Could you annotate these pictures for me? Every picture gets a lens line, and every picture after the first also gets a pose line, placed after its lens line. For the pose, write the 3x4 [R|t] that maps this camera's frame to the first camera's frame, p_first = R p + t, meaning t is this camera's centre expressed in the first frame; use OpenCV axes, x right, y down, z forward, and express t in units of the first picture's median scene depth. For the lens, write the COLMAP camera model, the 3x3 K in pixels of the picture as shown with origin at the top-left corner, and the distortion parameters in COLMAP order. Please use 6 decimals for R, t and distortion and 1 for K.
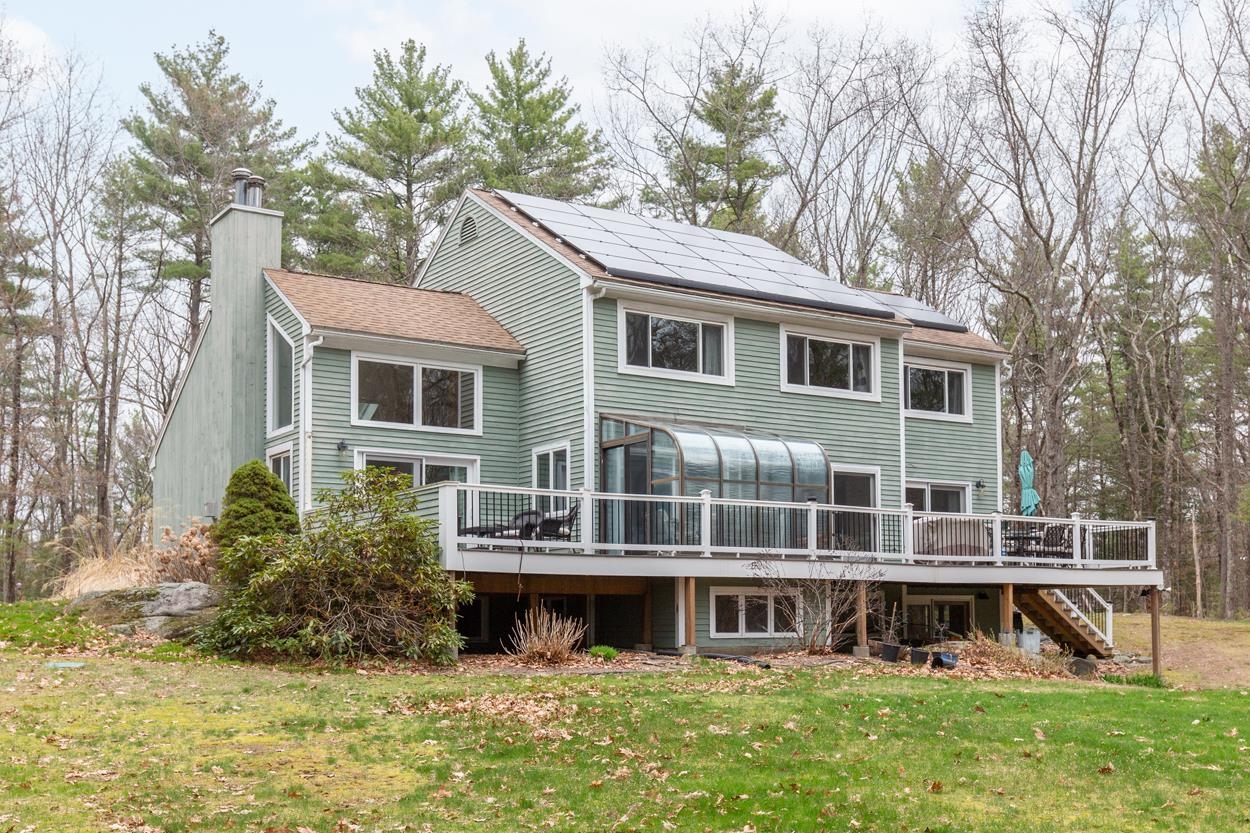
lens RADIAL K [[1422.4, 0, 625.0], [0, 1422.4, 416.5], [0, 0, 1]] dist [0.001771, 0.000381]
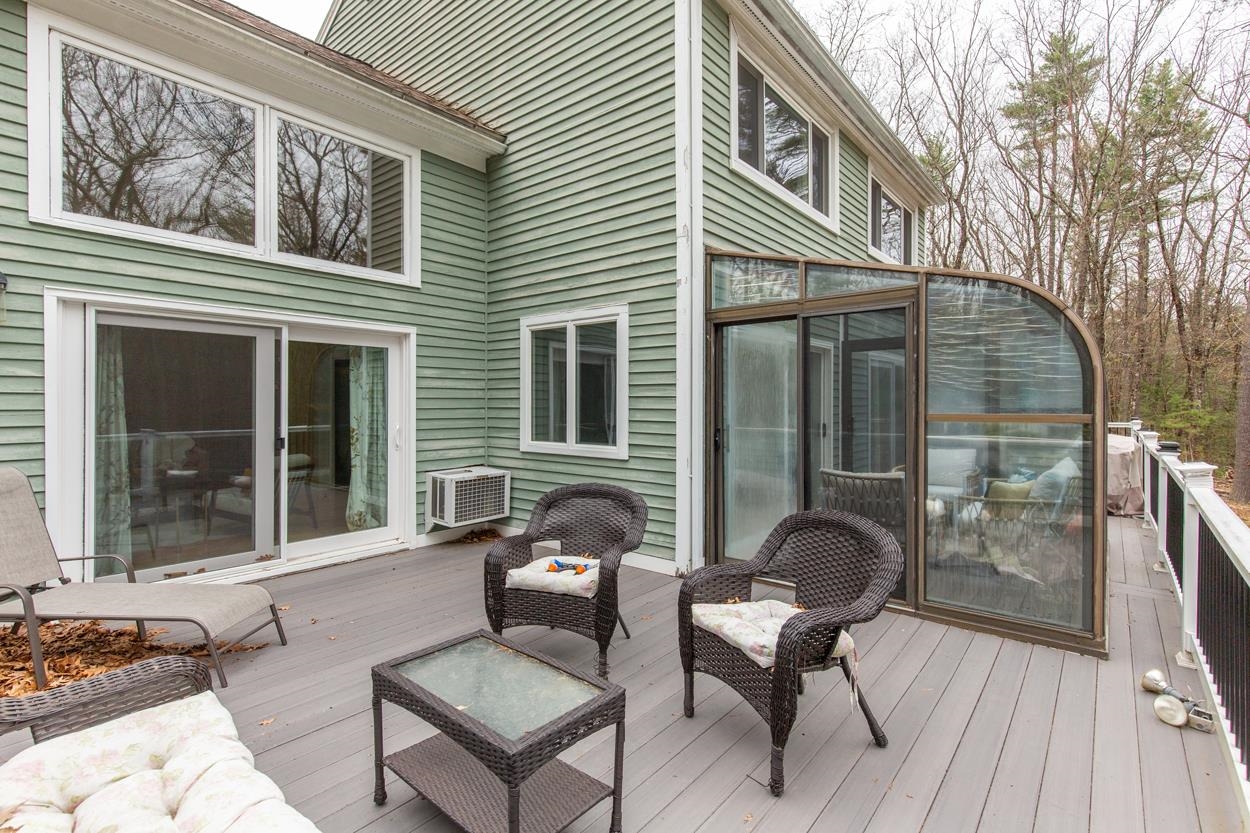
lens RADIAL K [[583.3, 0, 650.3], [0, 583.3, 393.1], [0, 0, 1]] dist [-0.003372, -0.000439]
pose [[0.945246, 0.008618, 0.326244, -0.092003], [-0.051440, 0.991090, 0.122859, 0.021529], [-0.322278, -0.132914, 0.937268, 0.784173]]
